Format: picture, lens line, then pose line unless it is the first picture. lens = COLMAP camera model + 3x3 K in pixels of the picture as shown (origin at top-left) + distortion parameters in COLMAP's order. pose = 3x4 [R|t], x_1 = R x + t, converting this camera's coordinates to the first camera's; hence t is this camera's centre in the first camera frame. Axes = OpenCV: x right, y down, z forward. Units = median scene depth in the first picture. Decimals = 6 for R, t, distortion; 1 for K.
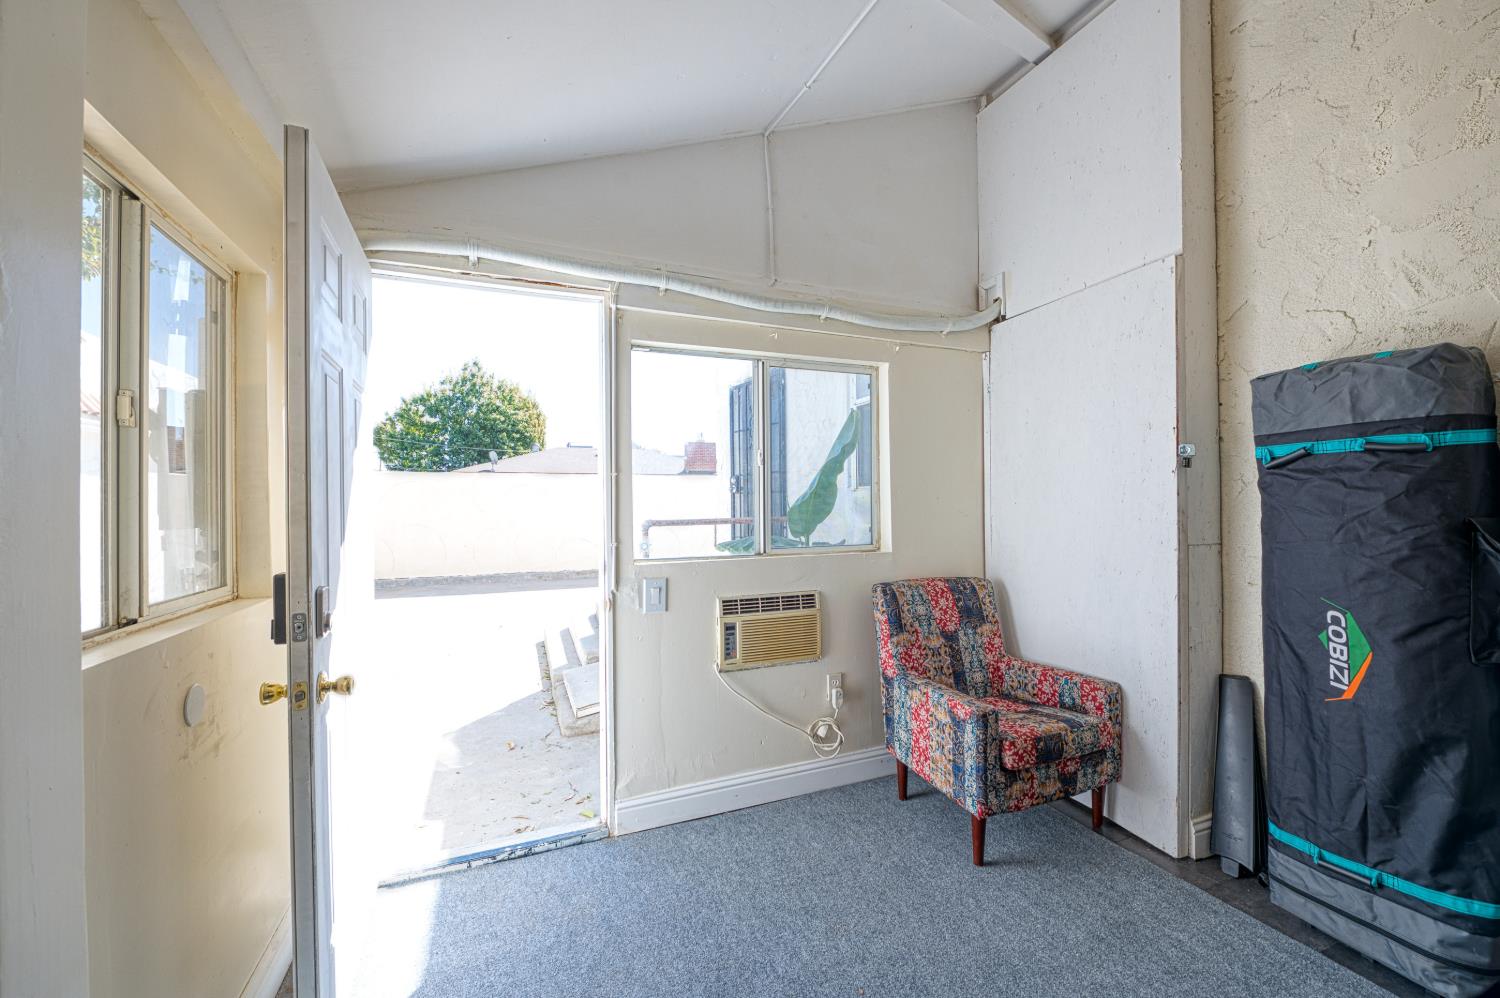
lens RADIAL K [[604.0, 0, 758.9], [0, 604.0, 492.5], [0, 0, 1]] dist [-0.023010, -0.000436]
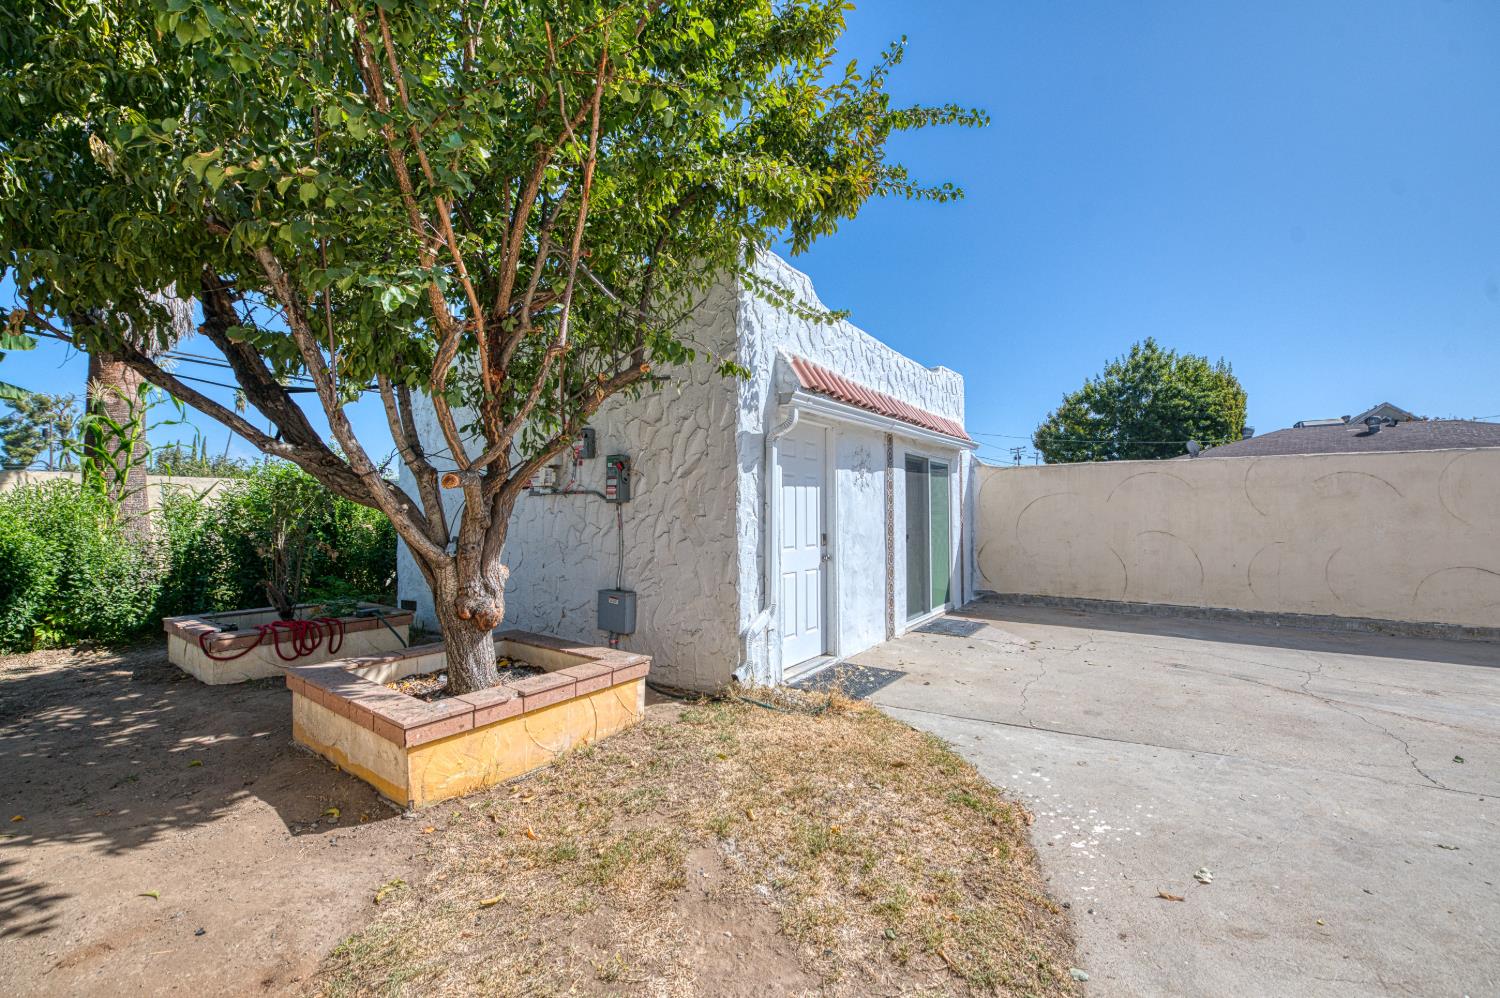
lens RADIAL K [[604.0, 0, 758.2], [0, 604.0, 495.2], [0, 0, 1]] dist [-0.023010, -0.000436]
pose [[0.546215, -0.011721, -0.837563, -0.060505], [0.010508, 0.999919, -0.007140, 0.002864], [0.837579, -0.004901, 0.546294, 0.053614]]
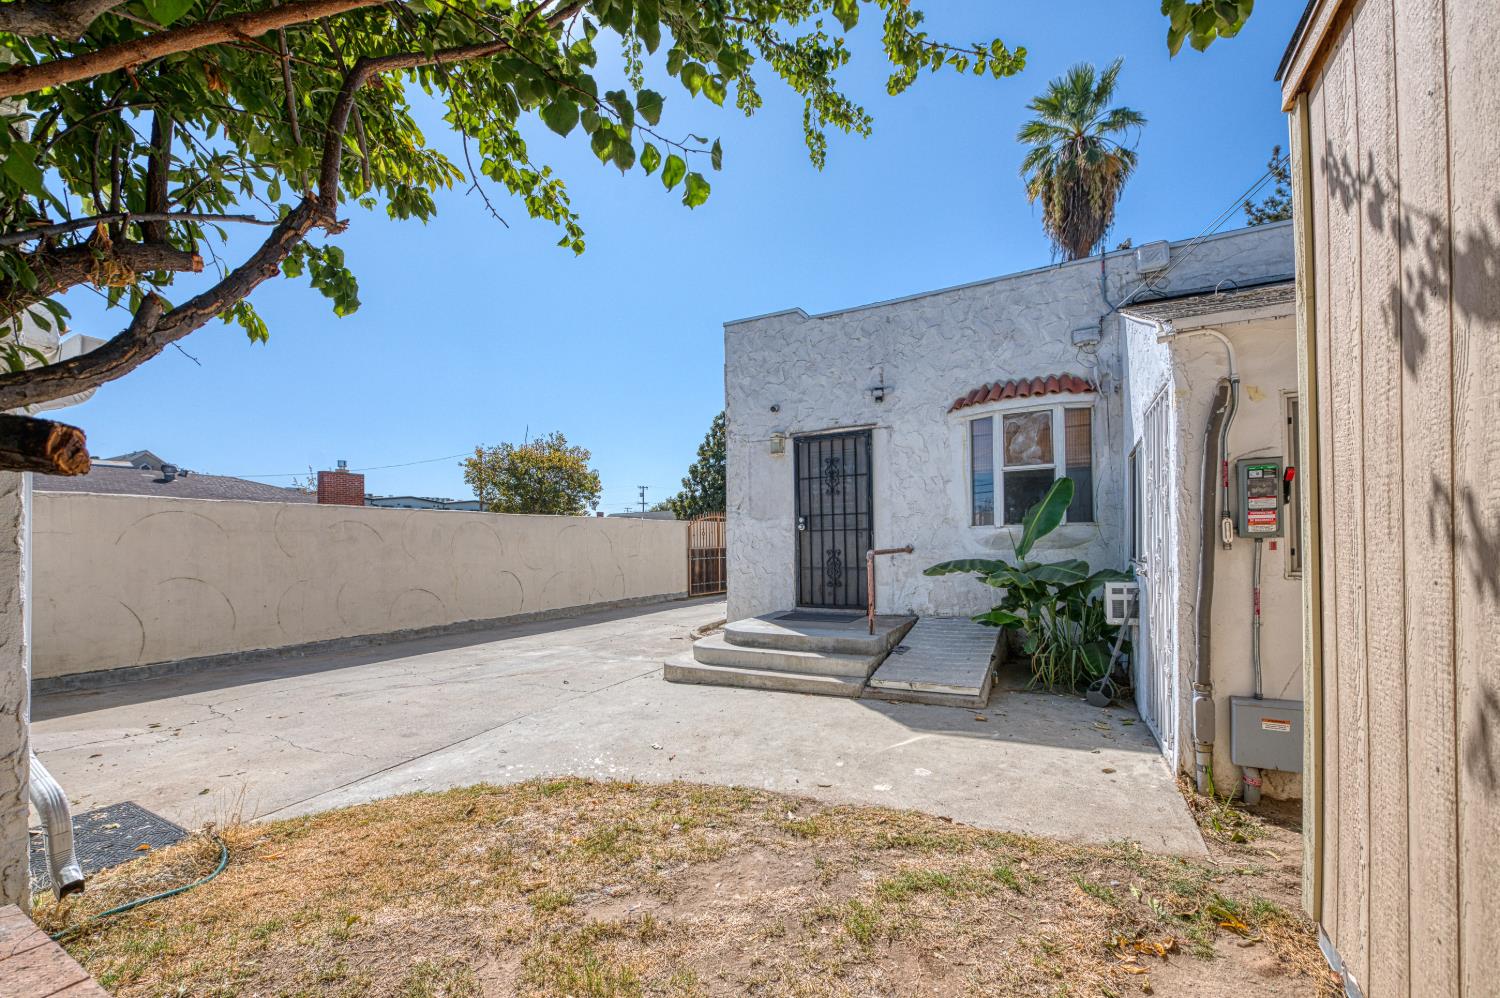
lens RADIAL K [[604.0, 0, 764.4], [0, 604.0, 542.3], [0, 0, 1]] dist [-0.023010, -0.000436]
pose [[0.745629, 0.000780, 0.666361, -0.139431], [-0.003050, 0.999993, 0.002243, 0.003429], [-0.666355, -0.003705, 0.745626, 0.029862]]
